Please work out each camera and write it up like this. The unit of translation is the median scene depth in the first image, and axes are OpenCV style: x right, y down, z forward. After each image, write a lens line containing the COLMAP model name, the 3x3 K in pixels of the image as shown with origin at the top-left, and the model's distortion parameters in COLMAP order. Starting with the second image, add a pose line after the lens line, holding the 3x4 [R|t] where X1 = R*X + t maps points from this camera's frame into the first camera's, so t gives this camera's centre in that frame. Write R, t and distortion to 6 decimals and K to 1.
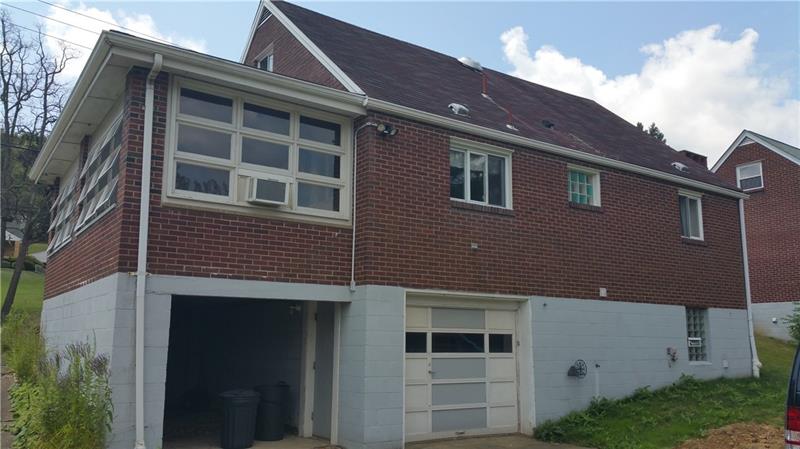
lens RADIAL K [[644.5, 0, 399.0], [0, 644.5, 228.8], [0, 0, 1]] dist [0.031252, -0.004693]
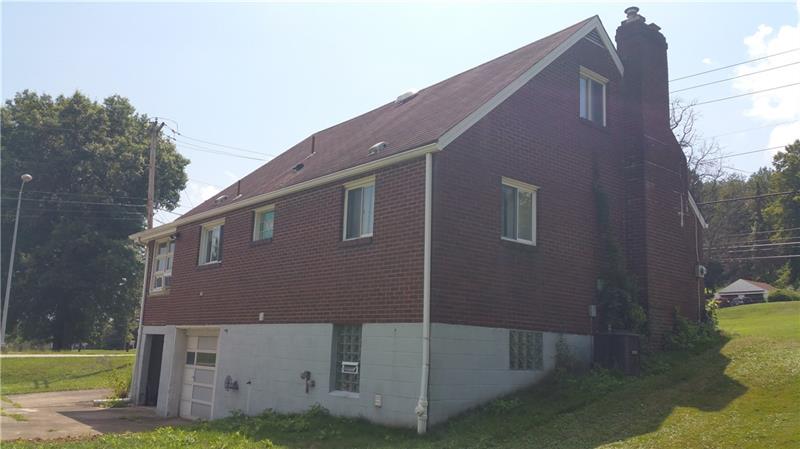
lens RADIAL K [[644.5, 0, 399.0], [0, 644.5, 228.8], [0, 0, 1]] dist [0.031252, -0.004693]
pose [[0.111540, -0.201532, -0.973110, 1.313700], [0.111252, 0.975597, -0.189295, 0.170122], [0.987513, -0.087146, 0.131239, 1.003904]]
